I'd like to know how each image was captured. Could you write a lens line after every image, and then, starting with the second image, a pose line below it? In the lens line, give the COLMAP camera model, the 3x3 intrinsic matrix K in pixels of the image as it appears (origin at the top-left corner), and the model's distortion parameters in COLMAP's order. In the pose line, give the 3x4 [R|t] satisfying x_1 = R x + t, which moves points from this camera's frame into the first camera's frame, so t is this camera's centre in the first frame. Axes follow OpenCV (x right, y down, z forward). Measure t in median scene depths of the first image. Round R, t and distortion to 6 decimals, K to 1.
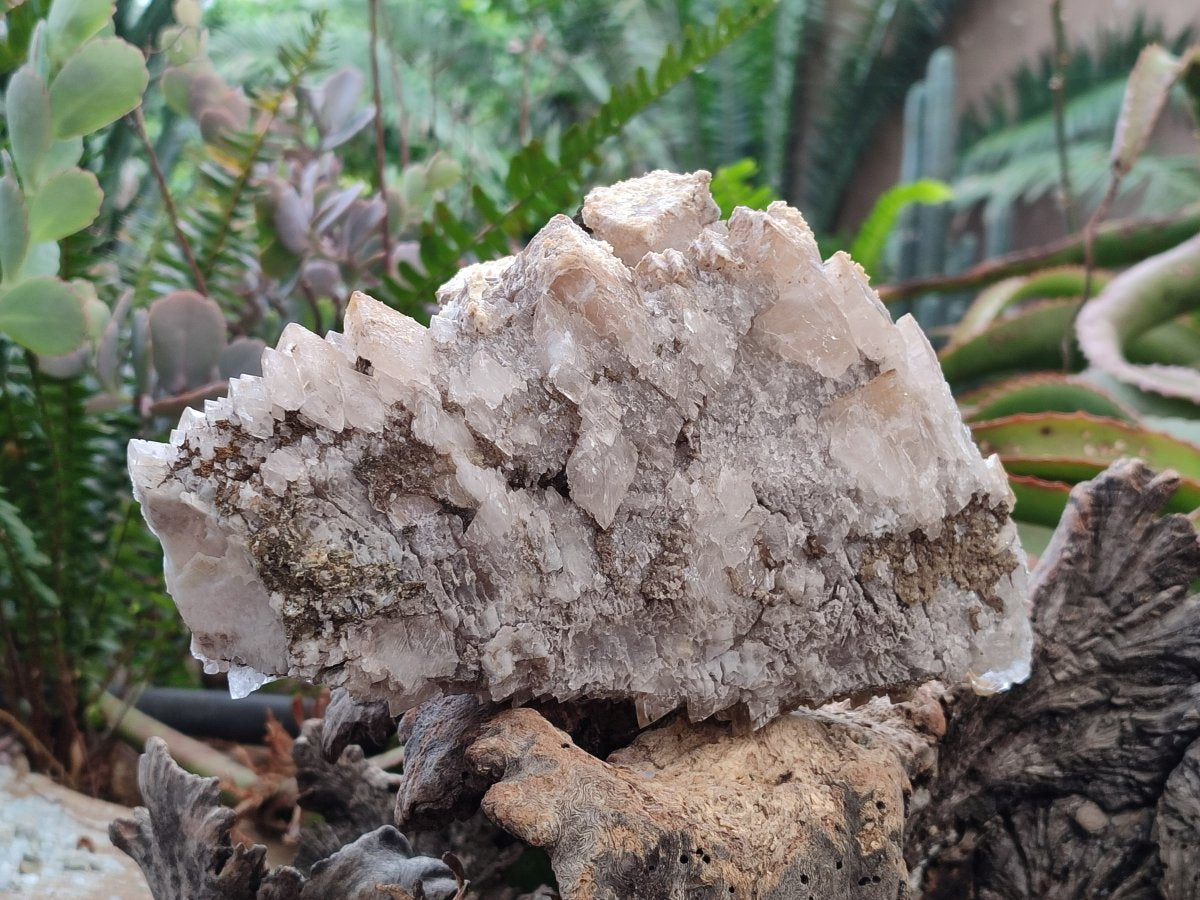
lens RADIAL K [[1776.3, 0, 600.0], [0, 1776.3, 450.0], [0, 0, 1]] dist [0.251804, -1.684407]
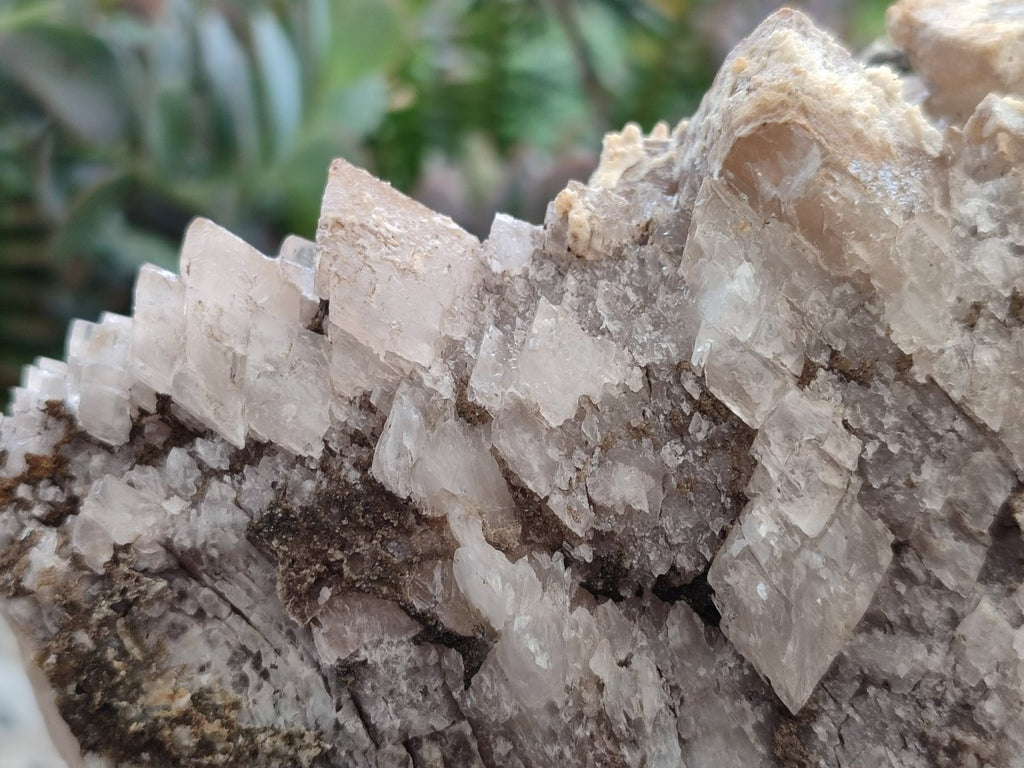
lens RADIAL K [[1515.7, 0, 512.0], [0, 1515.7, 384.0], [0, 0, 1]] dist [0.251804, -1.684407]
pose [[0.909495, 0.091905, -0.405428, 0.088380], [-0.068254, 0.995034, 0.072446, -0.061904], [0.410073, -0.038217, 0.911252, 0.641245]]
